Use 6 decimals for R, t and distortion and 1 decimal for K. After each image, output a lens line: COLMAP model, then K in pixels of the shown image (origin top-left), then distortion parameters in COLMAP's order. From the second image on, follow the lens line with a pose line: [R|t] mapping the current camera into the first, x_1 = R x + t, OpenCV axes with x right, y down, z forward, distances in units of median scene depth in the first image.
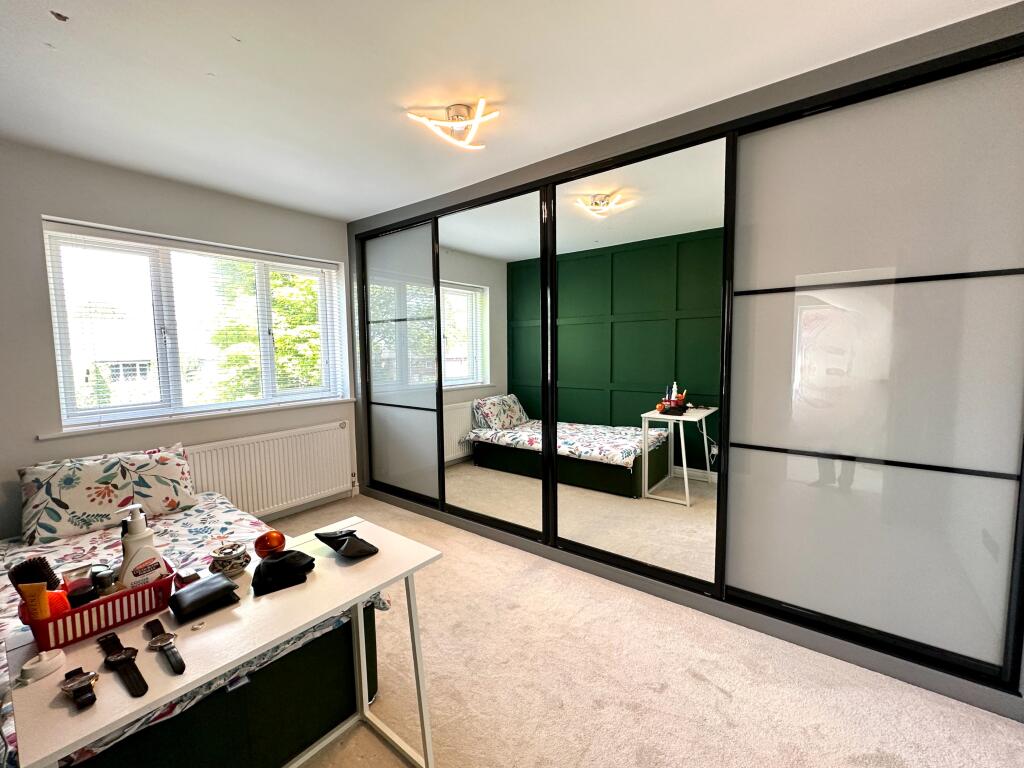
lens RADIAL K [[411.2, 0, 516.8], [0, 411.2, 383.6], [0, 0, 1]] dist [-0.002261, -0.000322]
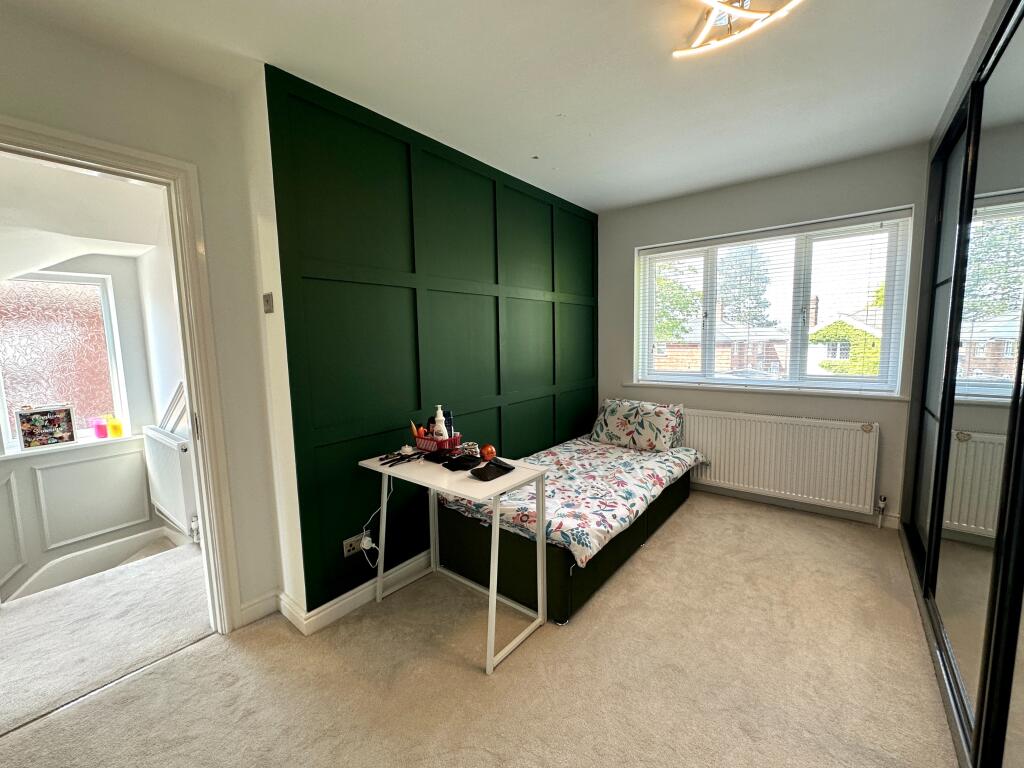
lens RADIAL K [[411.2, 0, 513.3], [0, 411.2, 382.1], [0, 0, 1]] dist [-0.002261, -0.000322]
pose [[0.008682, 0.121621, -0.992539, 0.539670], [-0.066885, 0.990424, 0.120777, -0.054003], [0.997723, 0.065338, 0.016734, 0.558435]]
